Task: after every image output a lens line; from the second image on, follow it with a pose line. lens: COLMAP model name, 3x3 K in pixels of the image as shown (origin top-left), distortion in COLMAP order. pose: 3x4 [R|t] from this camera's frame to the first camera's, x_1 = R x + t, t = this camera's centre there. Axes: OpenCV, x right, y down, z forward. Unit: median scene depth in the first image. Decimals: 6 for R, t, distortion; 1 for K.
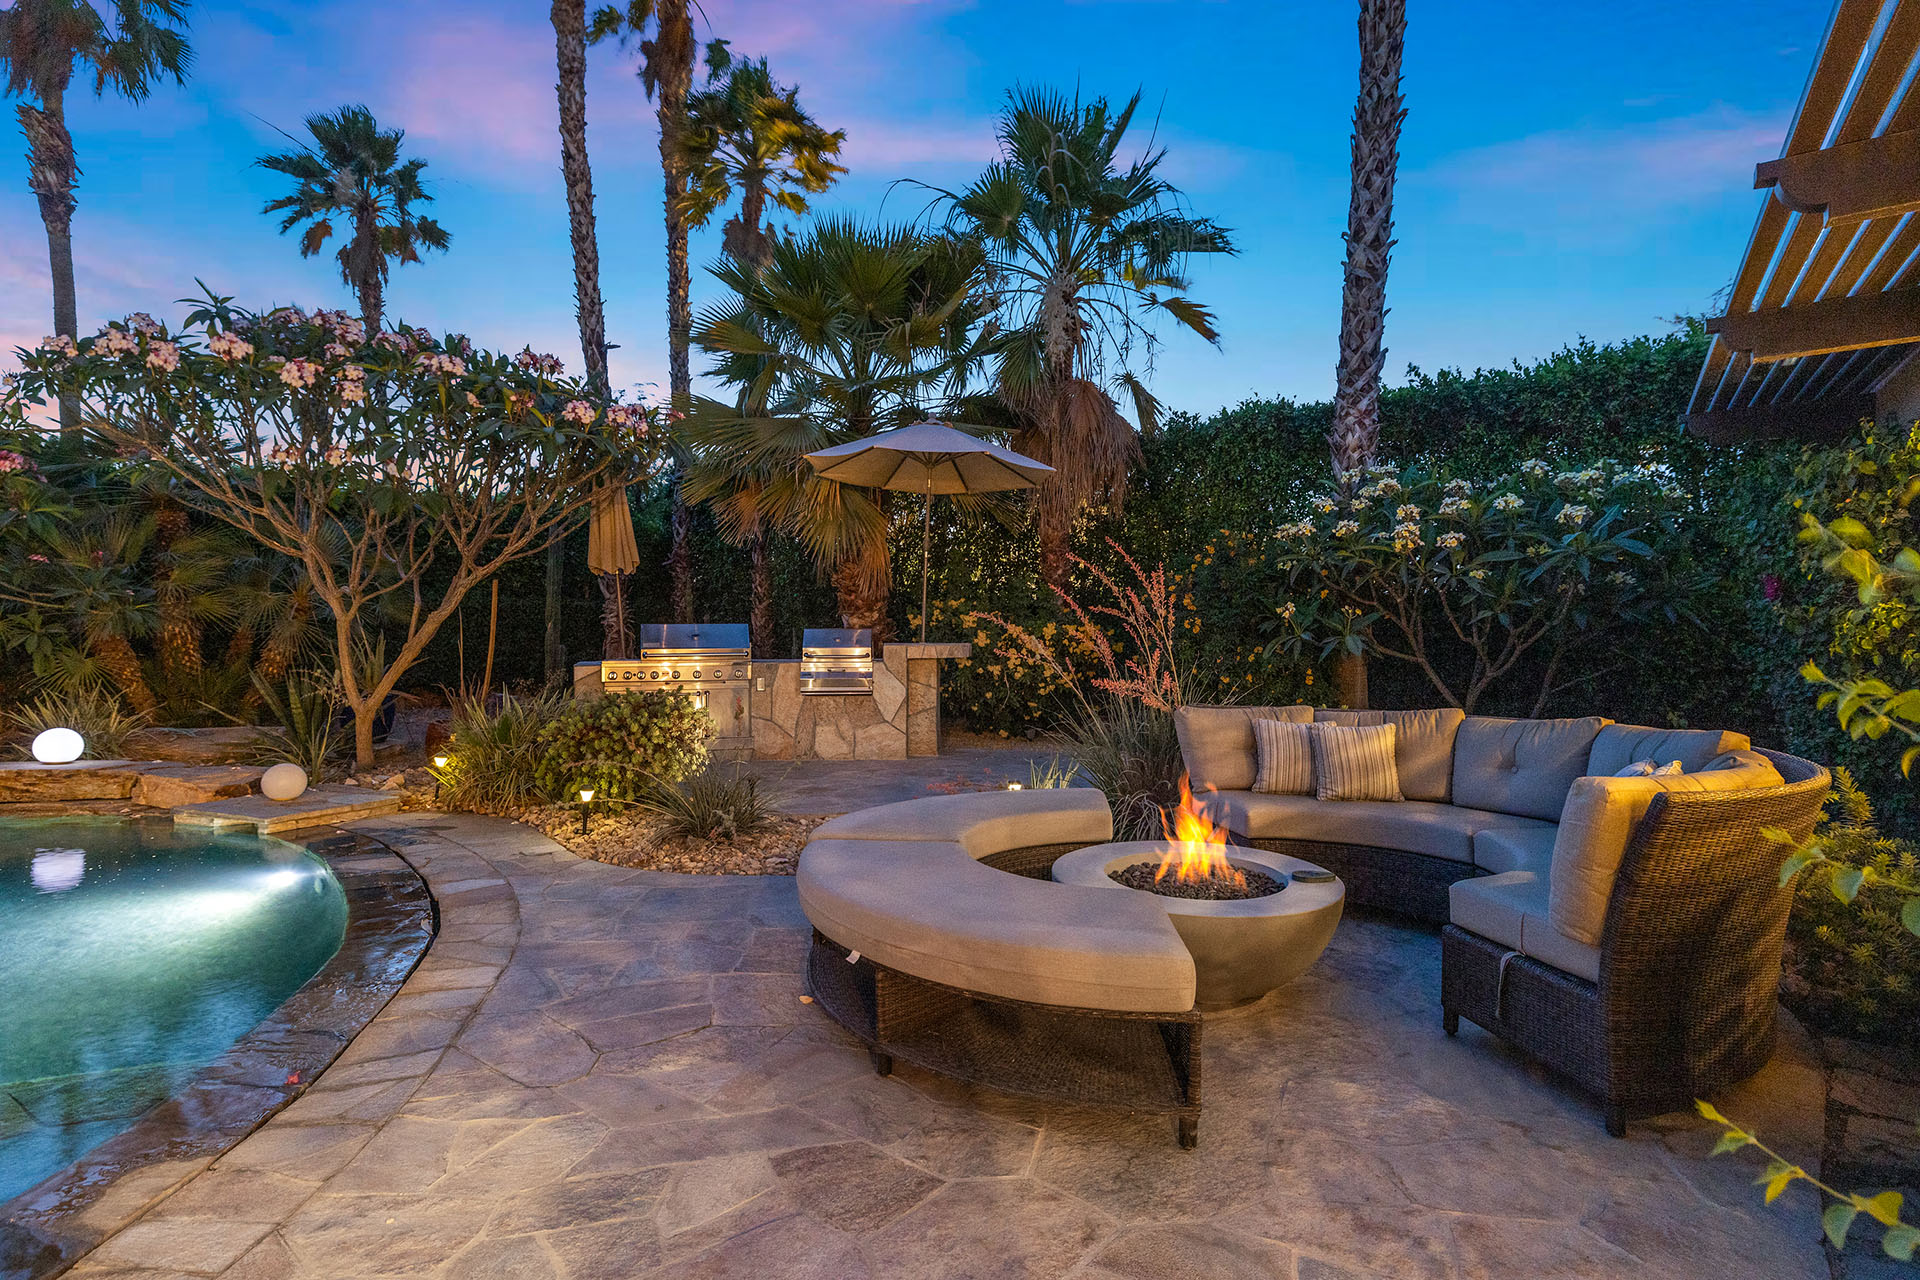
lens RADIAL K [[945.7, 0, 960.3], [0, 945.7, 634.5], [0, 0, 1]] dist [-0.002623, -0.002362]
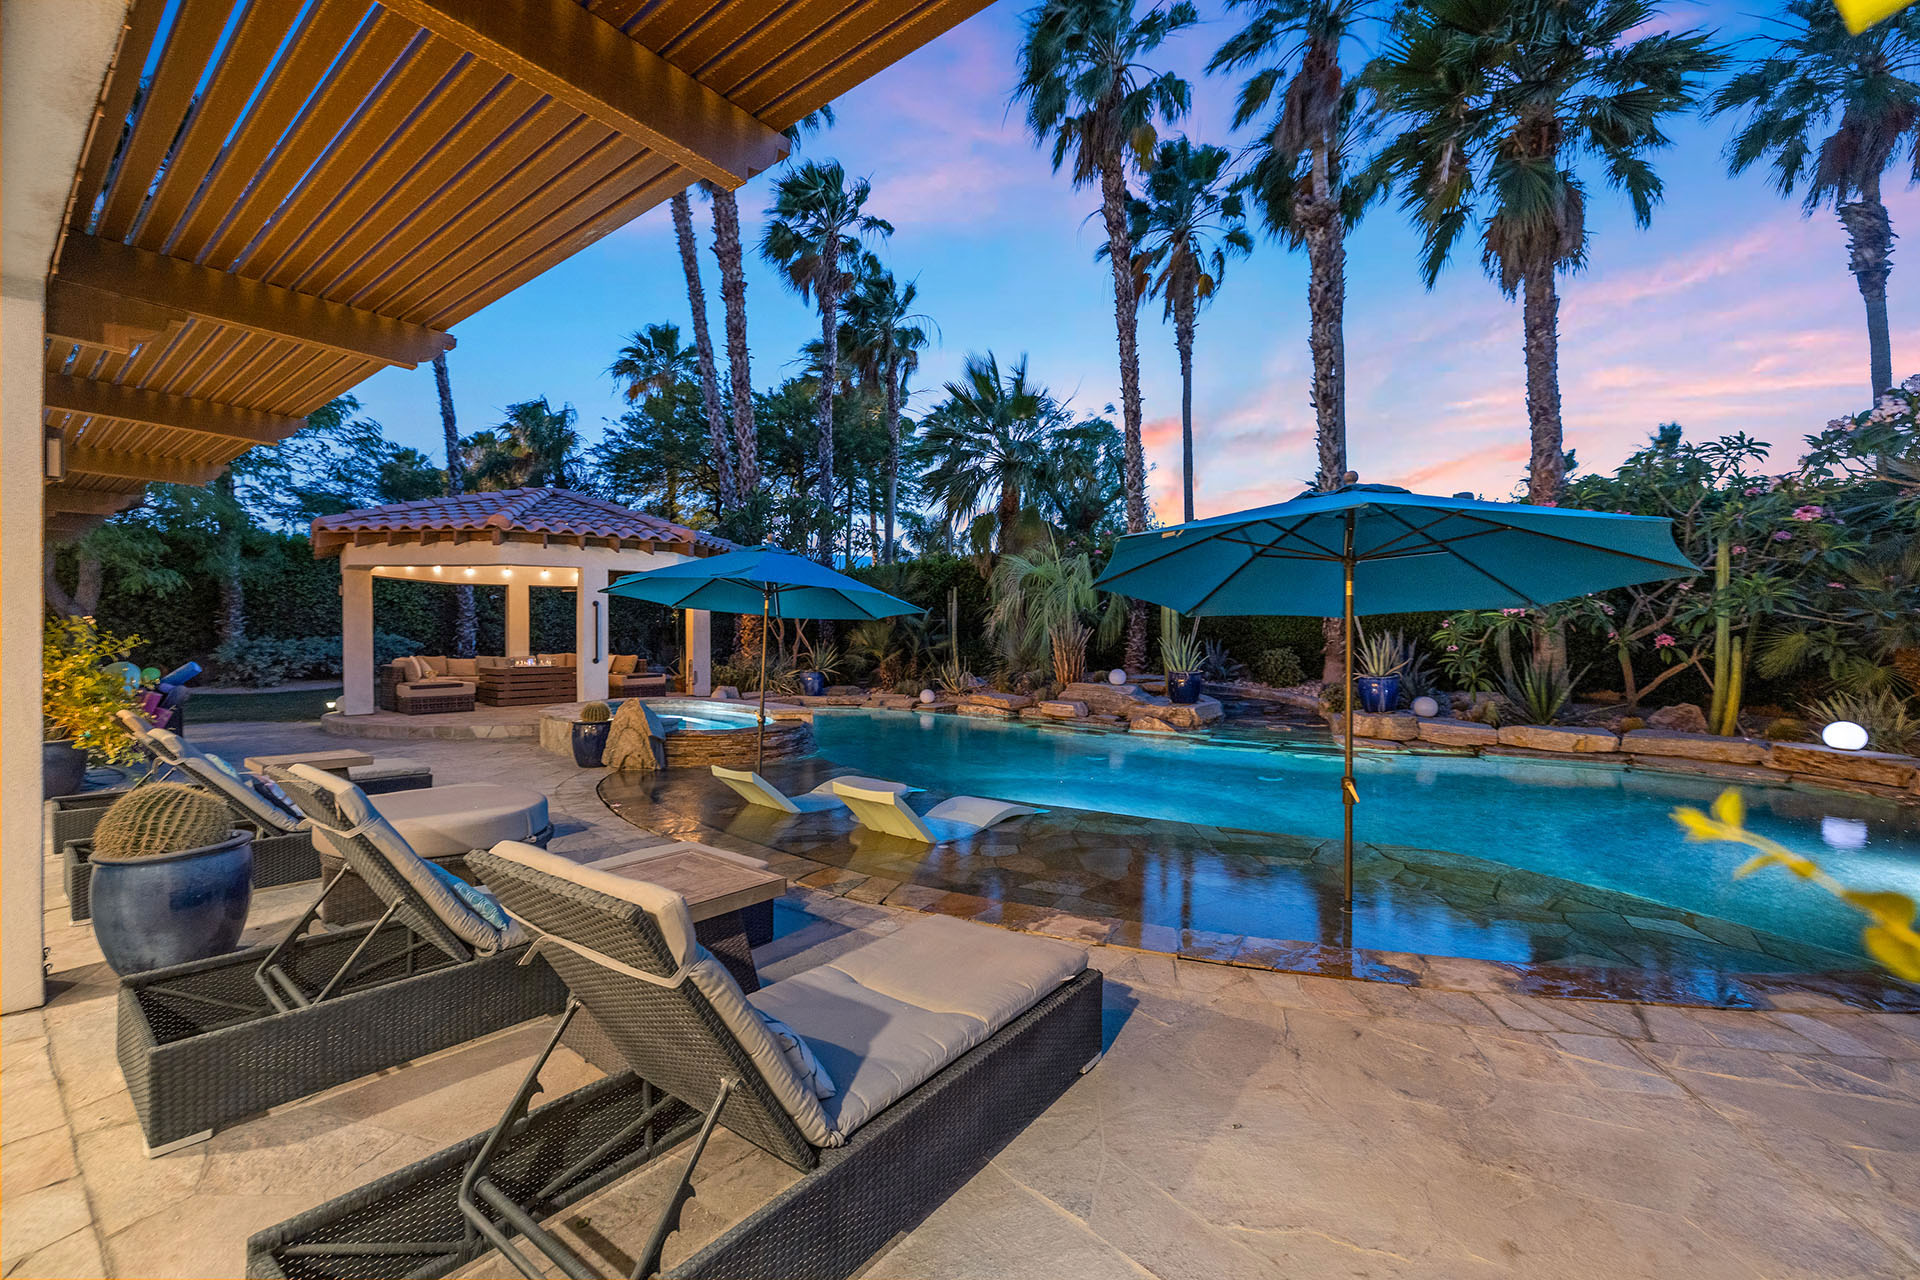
lens RADIAL K [[800.8, 0, 963.6], [0, 800.8, 642.3], [0, 0, 1]] dist [0.000669, -0.000111]
pose [[-0.058680, 0.007739, -0.998247, 0.154515], [-0.006471, 0.999946, 0.008132, -0.006502], [0.998256, 0.006936, -0.058627, -0.097107]]
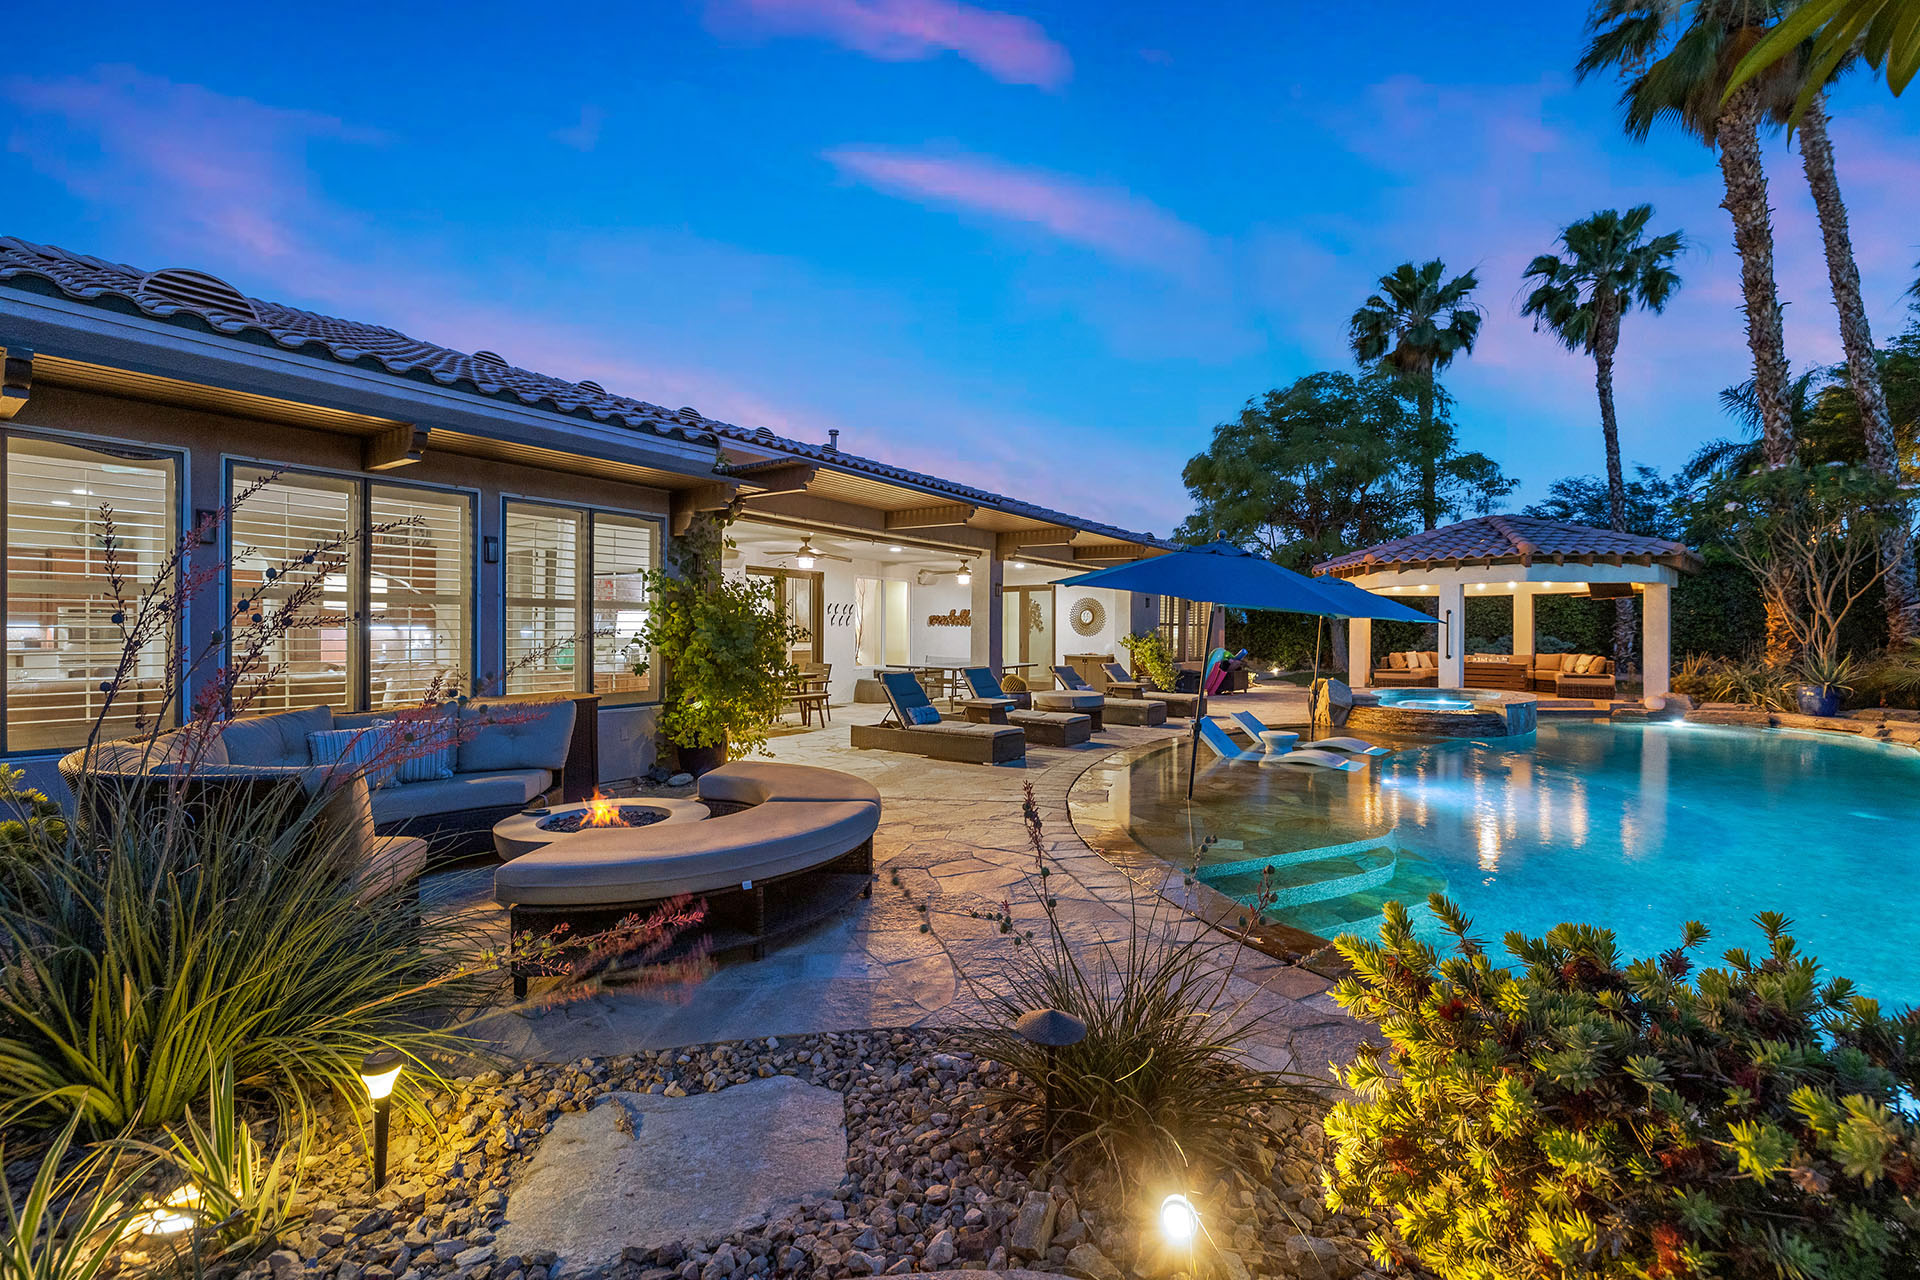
lens RADIAL K [[800.8, 0, 954.5], [0, 800.8, 636.5], [0, 0, 1]] dist [0.000669, -0.000111]
pose [[-0.999773, -0.007904, 0.019783, -0.145199], [-0.007696, 0.999915, 0.010536, -0.013846], [-0.019865, 0.010382, -0.999749, 0.962533]]
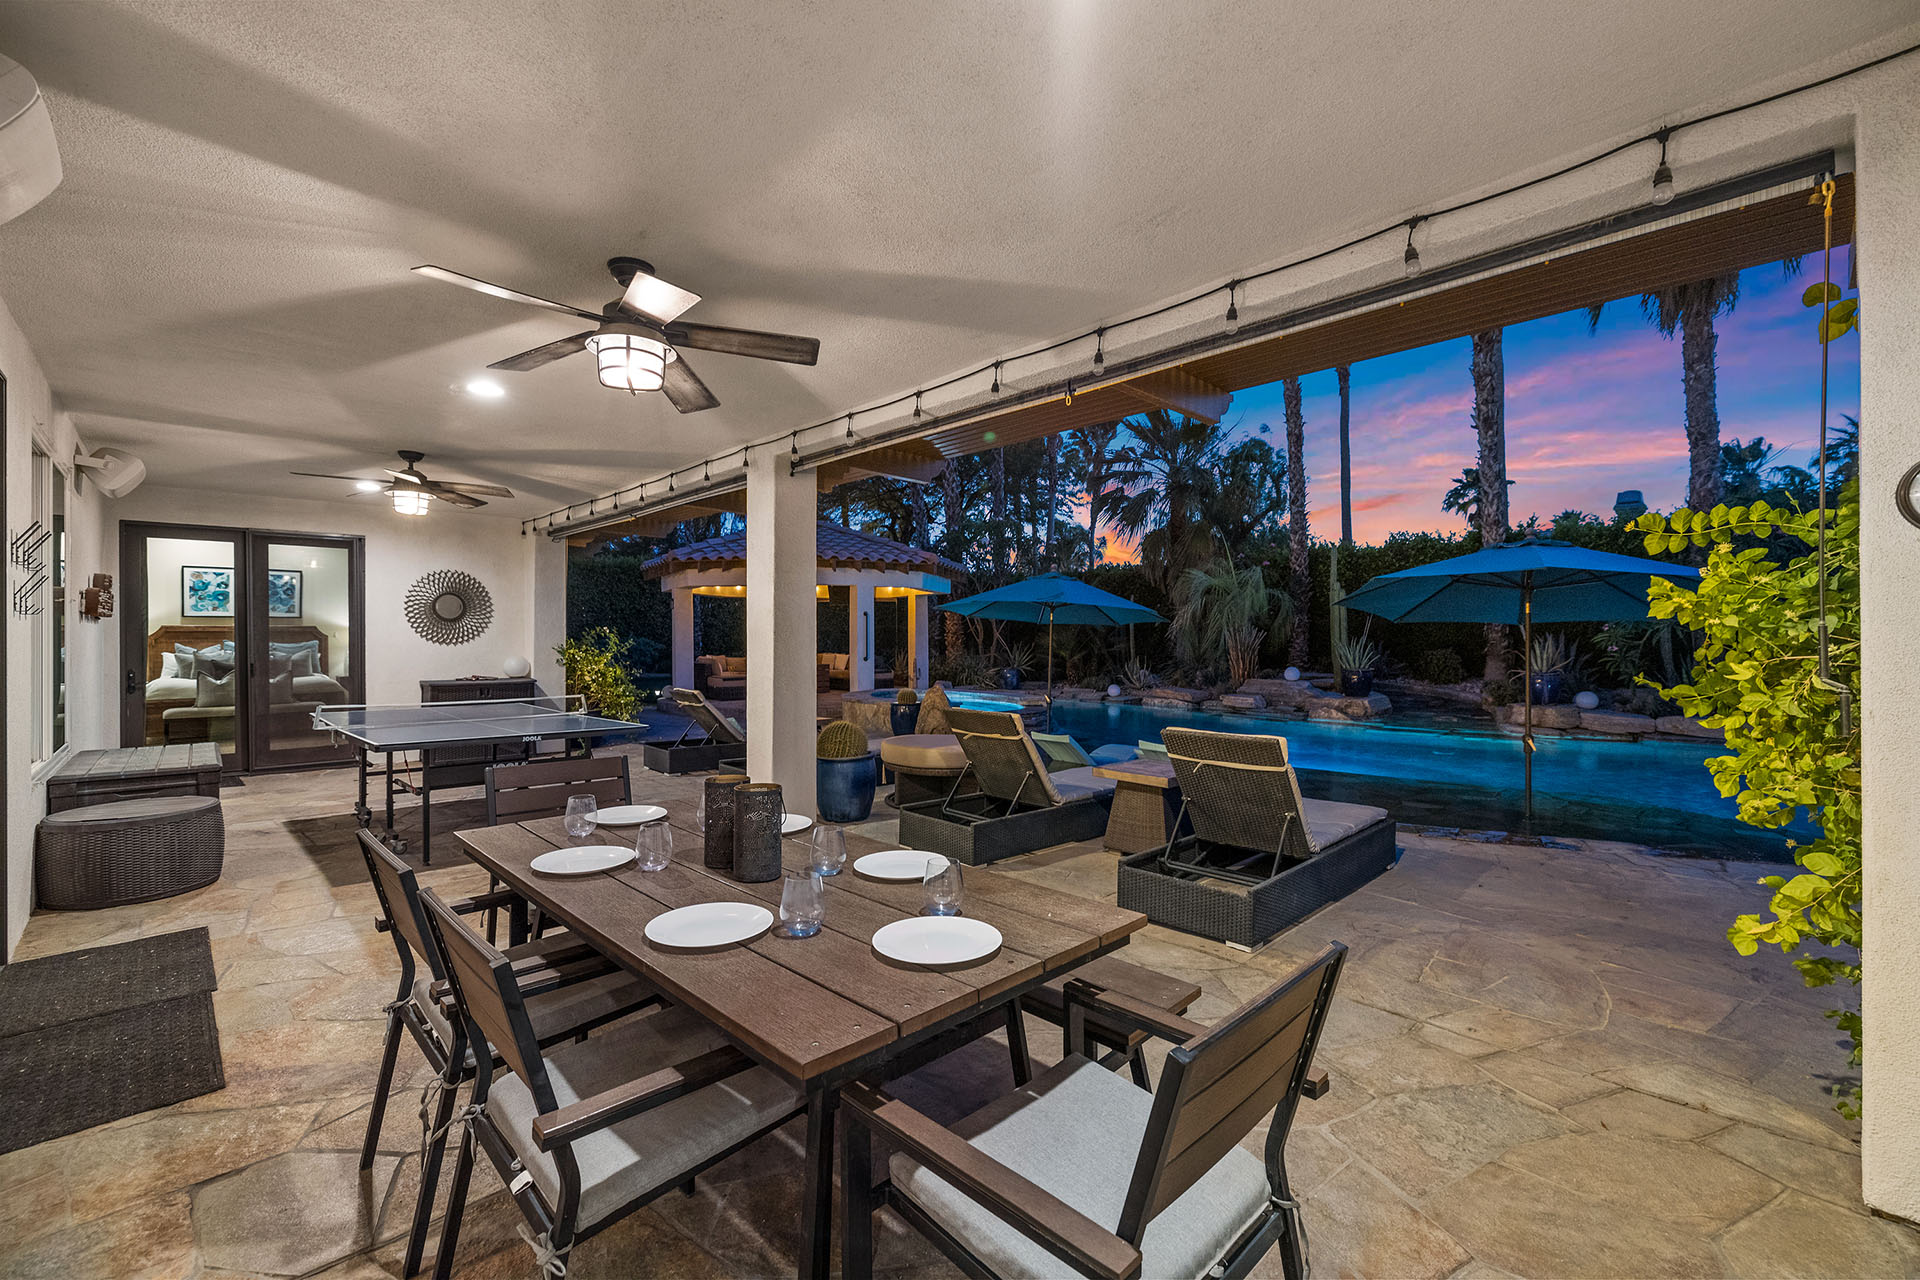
lens RADIAL K [[800.8, 0, 963.0], [0, 800.8, 640.6], [0, 0, 1]] dist [0.000669, -0.000111]
pose [[-0.197813, 0.004593, -0.980229, 0.485804], [-0.003966, 0.999977, 0.005486, -0.009703], [0.980232, 0.004973, -0.197791, -0.258779]]
